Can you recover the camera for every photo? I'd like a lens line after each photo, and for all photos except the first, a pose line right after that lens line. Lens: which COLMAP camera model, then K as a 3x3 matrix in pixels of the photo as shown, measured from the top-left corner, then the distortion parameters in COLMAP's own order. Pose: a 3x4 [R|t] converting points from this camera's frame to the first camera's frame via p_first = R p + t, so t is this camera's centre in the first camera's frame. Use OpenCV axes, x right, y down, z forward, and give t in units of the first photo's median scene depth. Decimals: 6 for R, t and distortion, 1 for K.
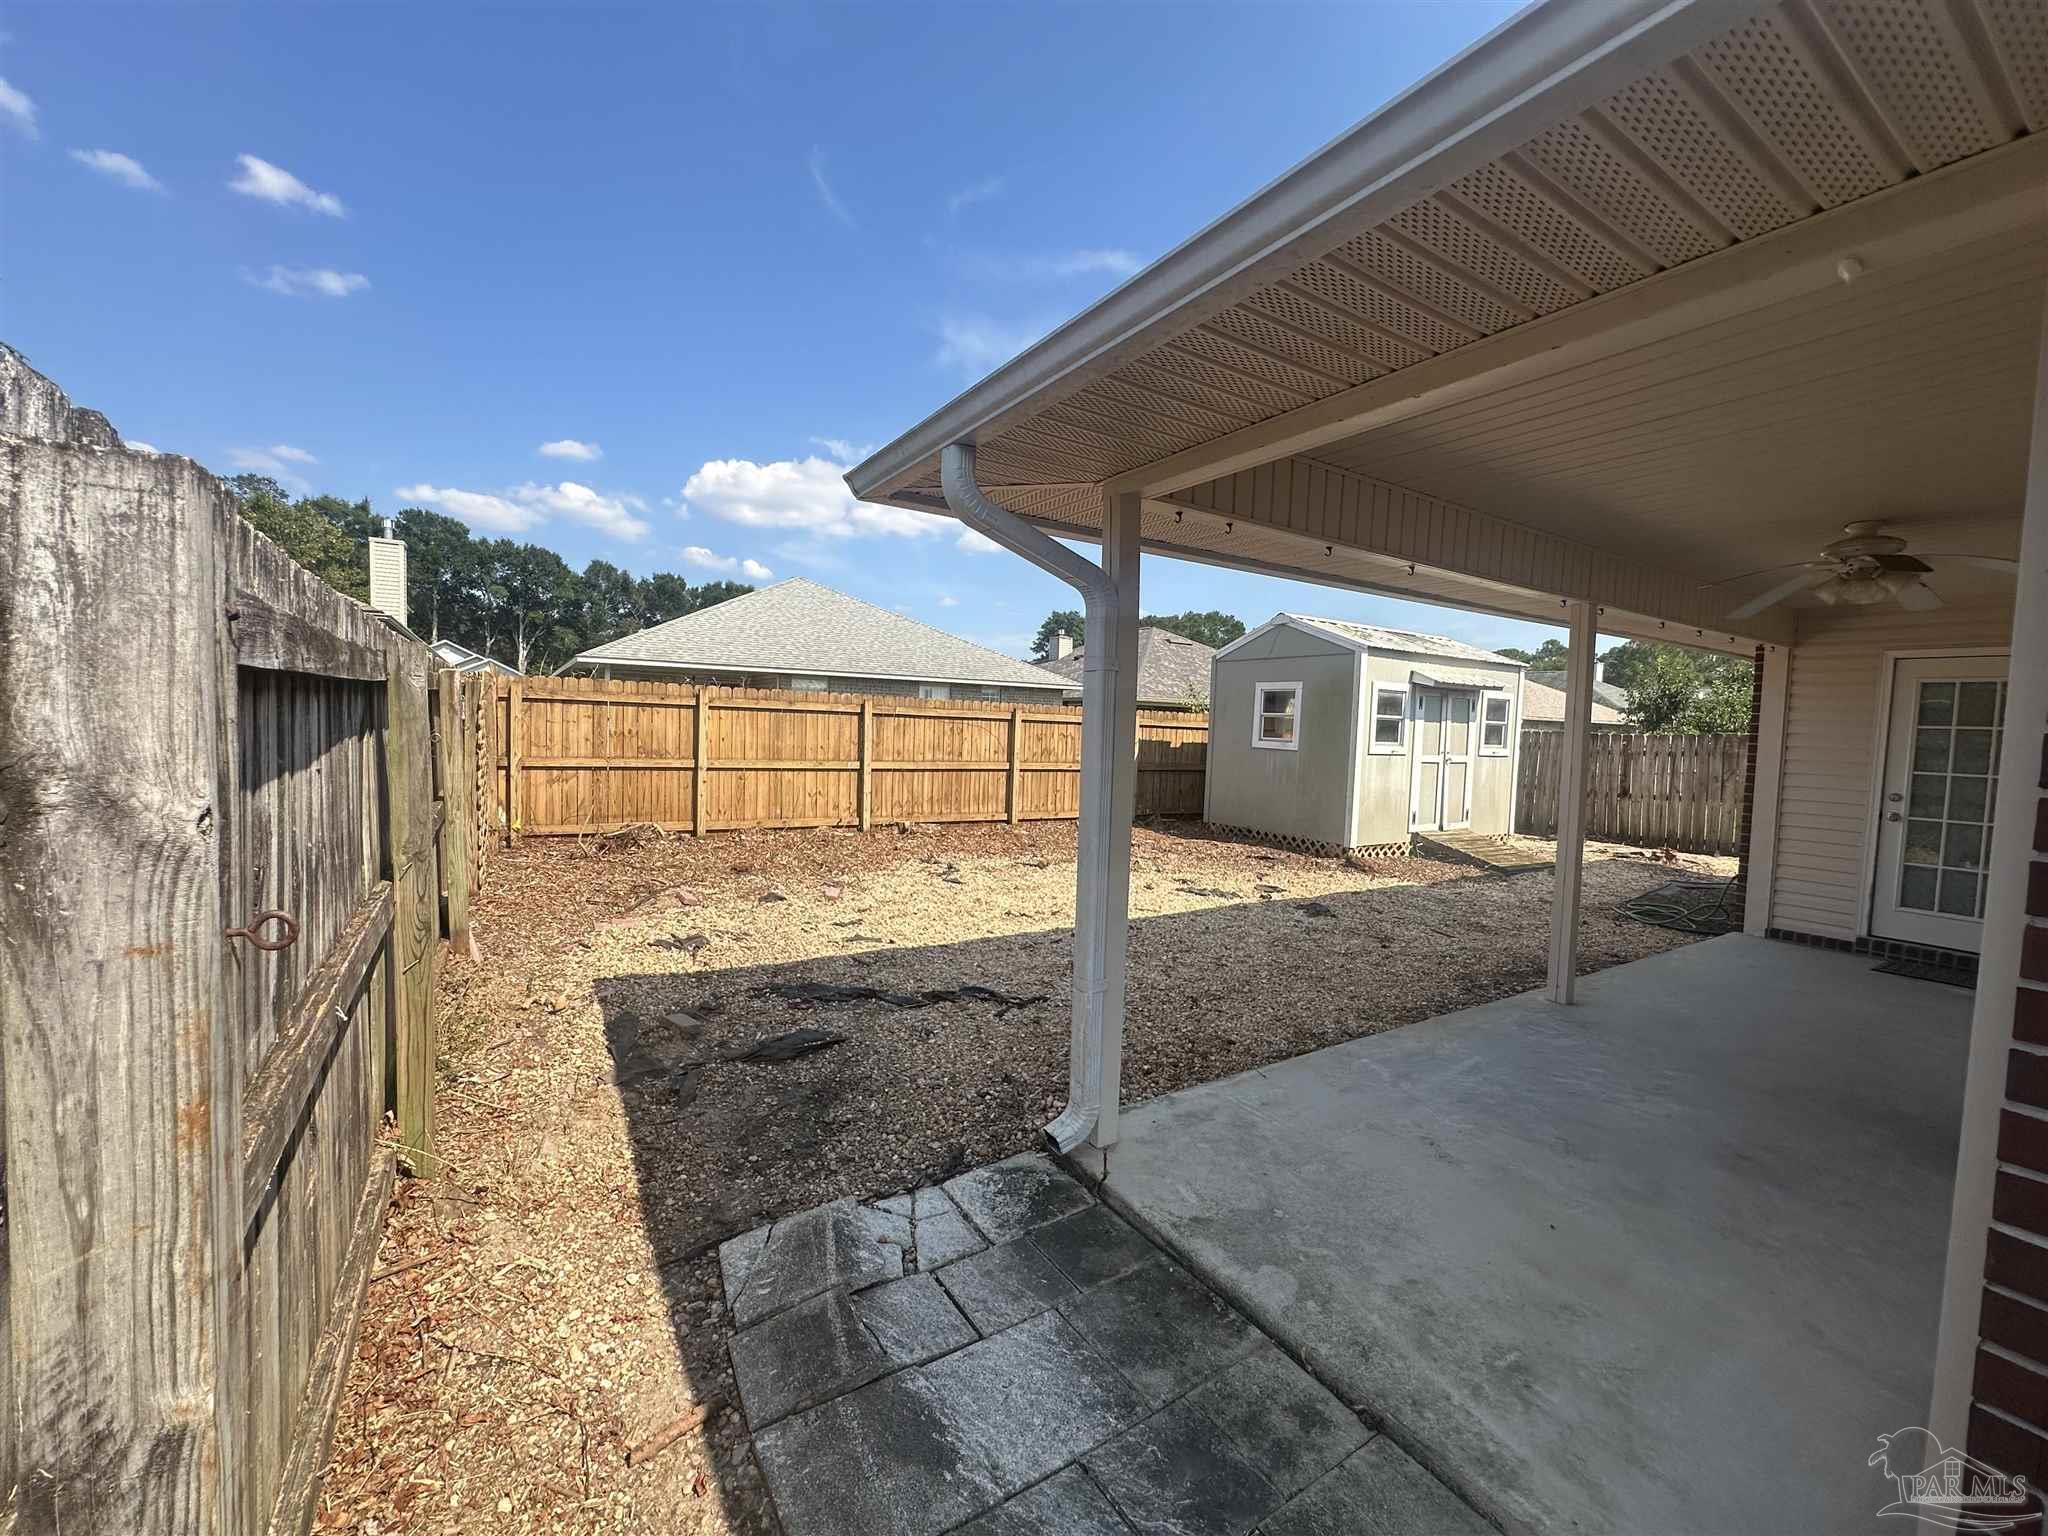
lens RADIAL K [[821.6, 0, 1022.1], [0, 821.6, 765.6], [0, 0, 1]] dist [-0.001120, 0.000408]
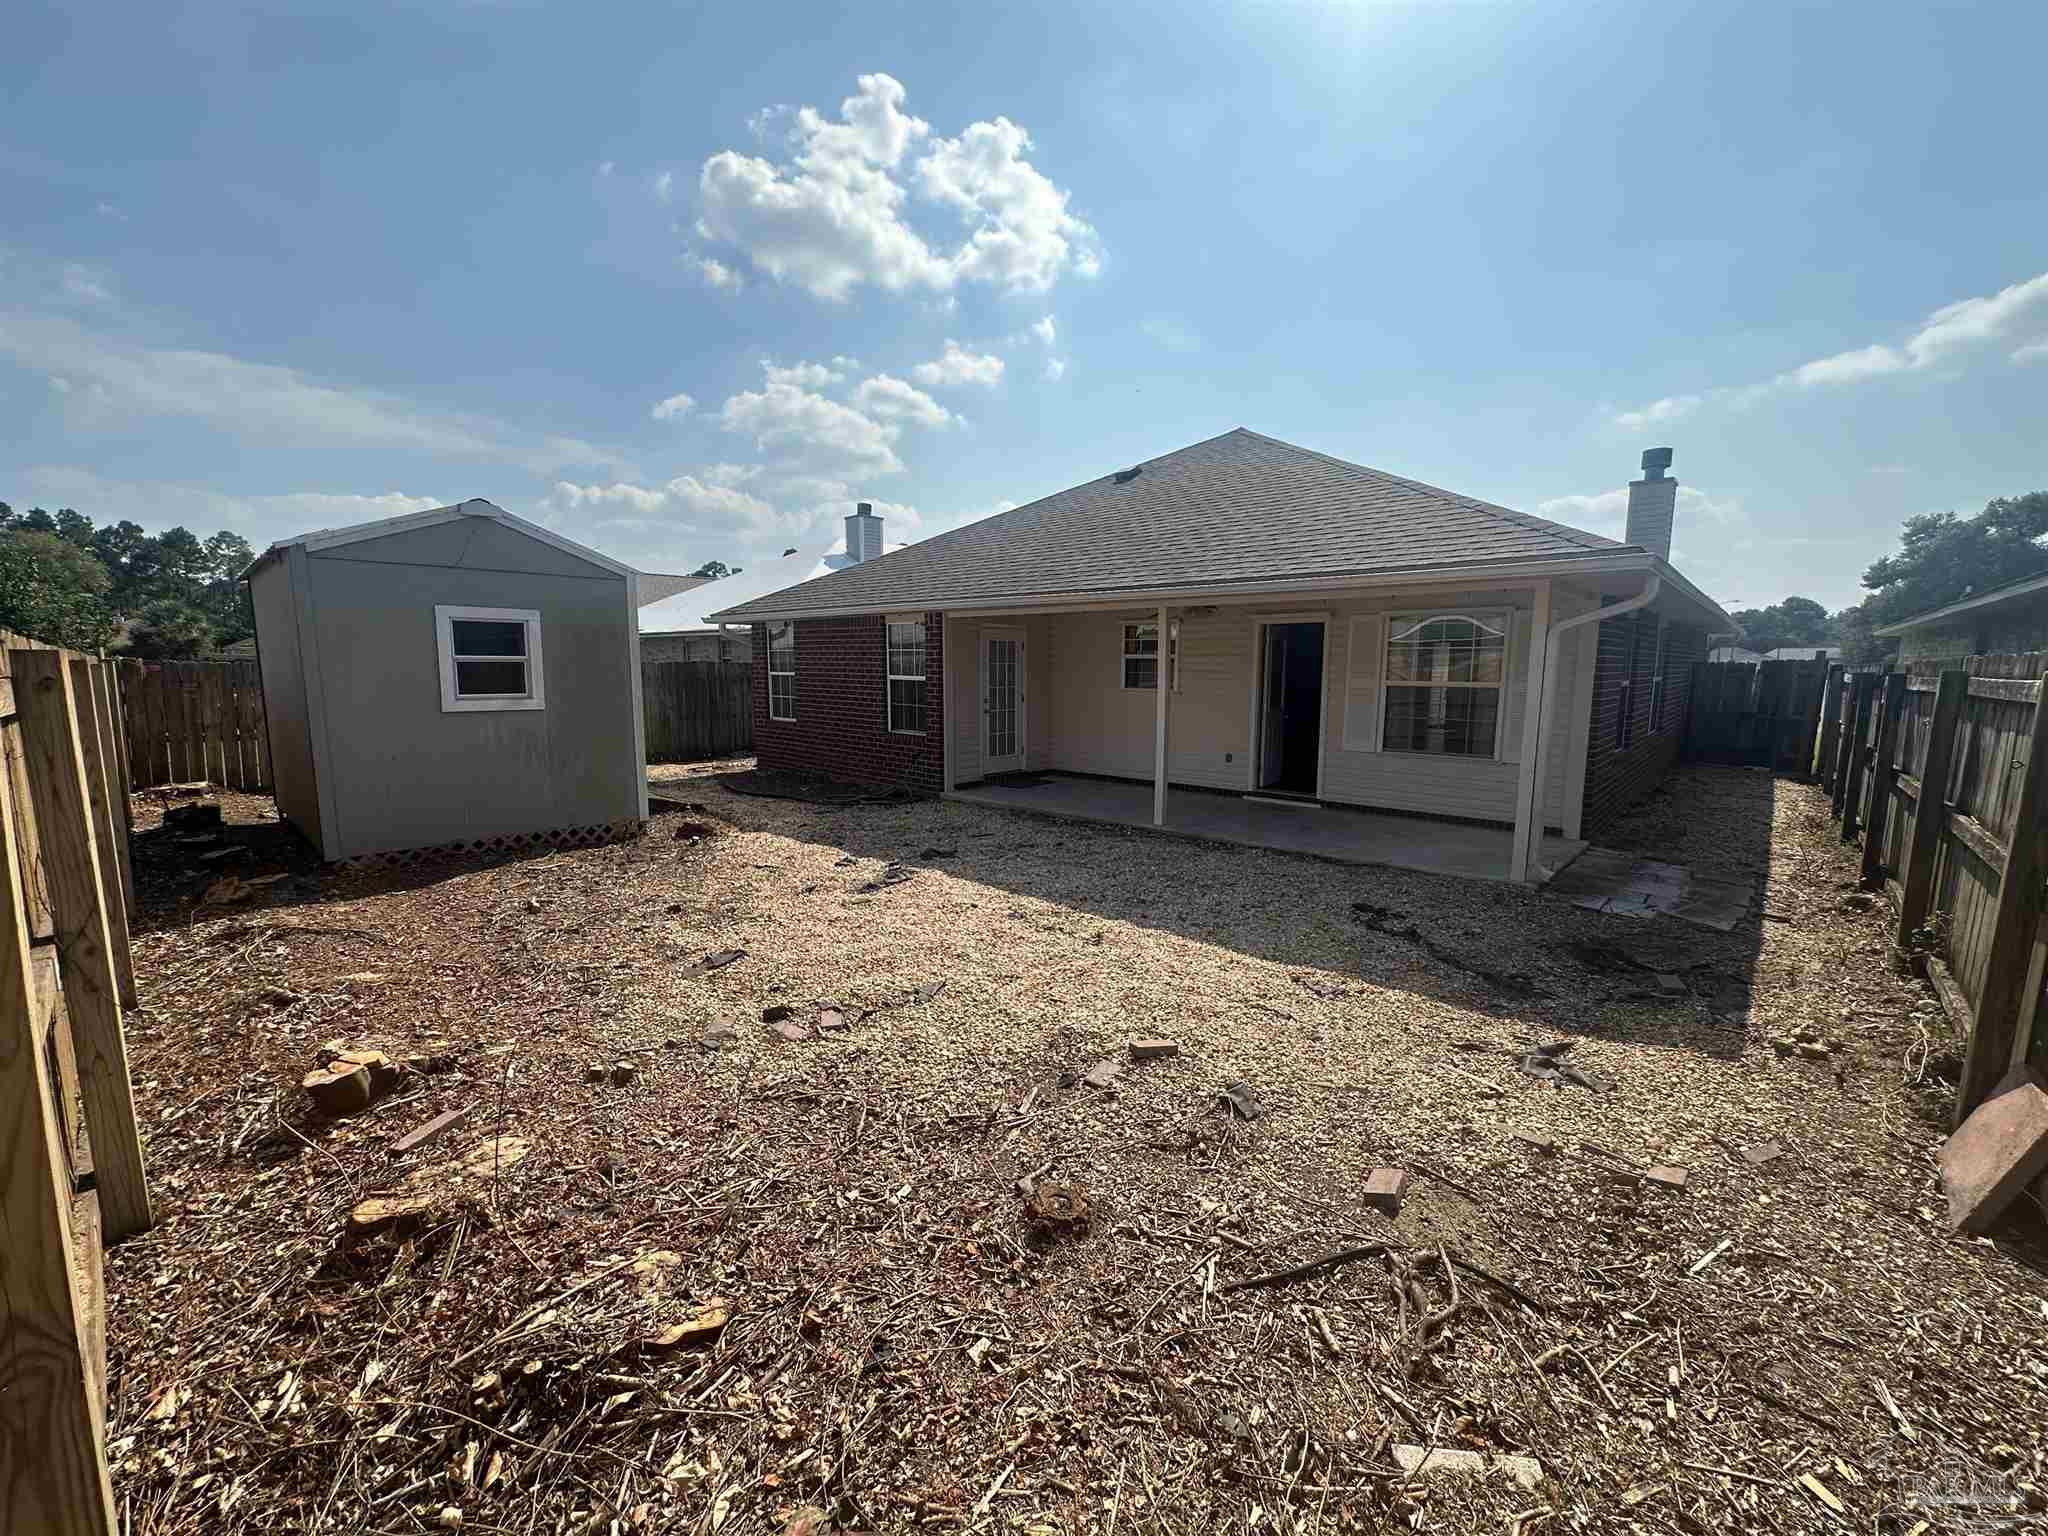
lens RADIAL K [[821.6, 0, 1022.1], [0, 821.6, 765.6], [0, 0, 1]] dist [-0.001120, 0.000408]
pose [[-0.257347, -0.158782, 0.953185, -0.447003], [0.036775, 0.984084, 0.173858, -0.077972], [-0.965619, 0.079795, -0.247412, 0.781342]]
